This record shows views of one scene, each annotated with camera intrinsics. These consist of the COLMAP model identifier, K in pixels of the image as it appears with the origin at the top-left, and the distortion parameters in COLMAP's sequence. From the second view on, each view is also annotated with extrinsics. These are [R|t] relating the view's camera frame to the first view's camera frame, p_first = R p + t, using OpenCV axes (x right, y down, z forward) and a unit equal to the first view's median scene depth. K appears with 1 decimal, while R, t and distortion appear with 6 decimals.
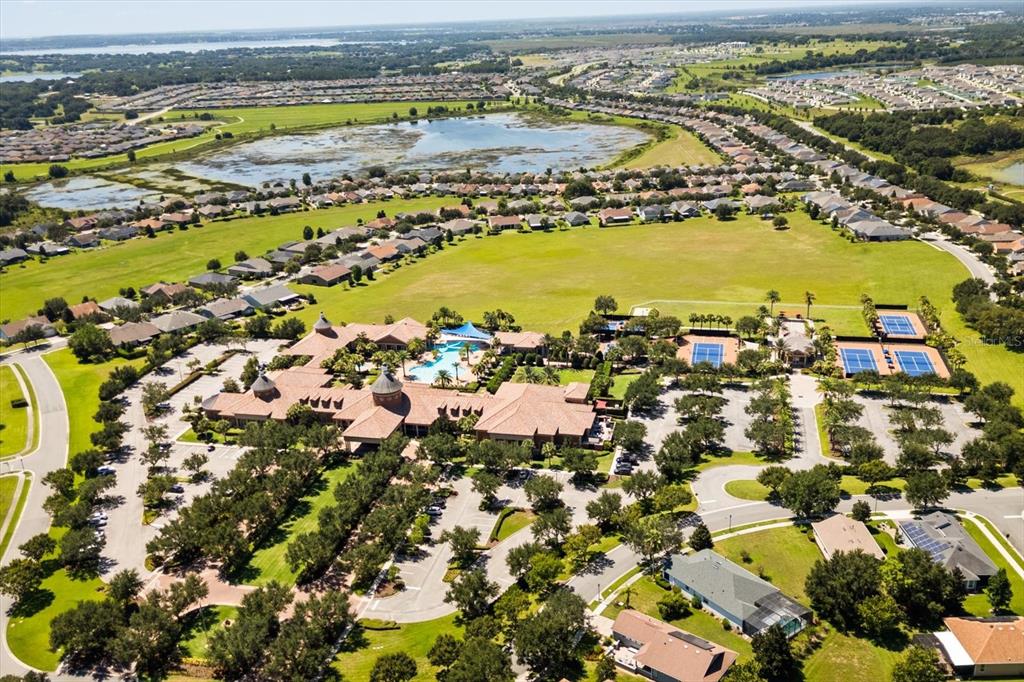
lens RADIAL K [[1017.8, 0, 512.0], [0, 1017.8, 341.0], [0, 0, 1]] dist [0.148092, -0.332508]
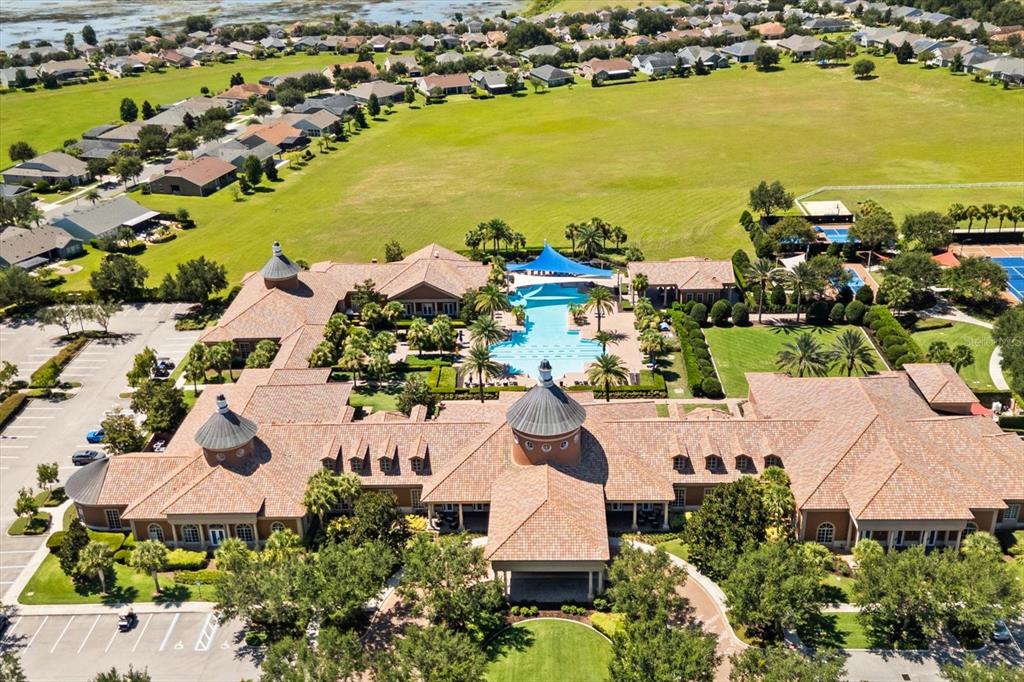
lens RADIAL K [[1083.0, 0, 512.0], [0, 1083.0, 341.0], [0, 0, 1]] dist [0.045373, -0.010522]
pose [[0.973779, -0.079637, 0.213102, -0.141654], [0.061742, 0.994084, 0.089359, -0.016064], [-0.218957, -0.073858, 0.972935, 0.356384]]
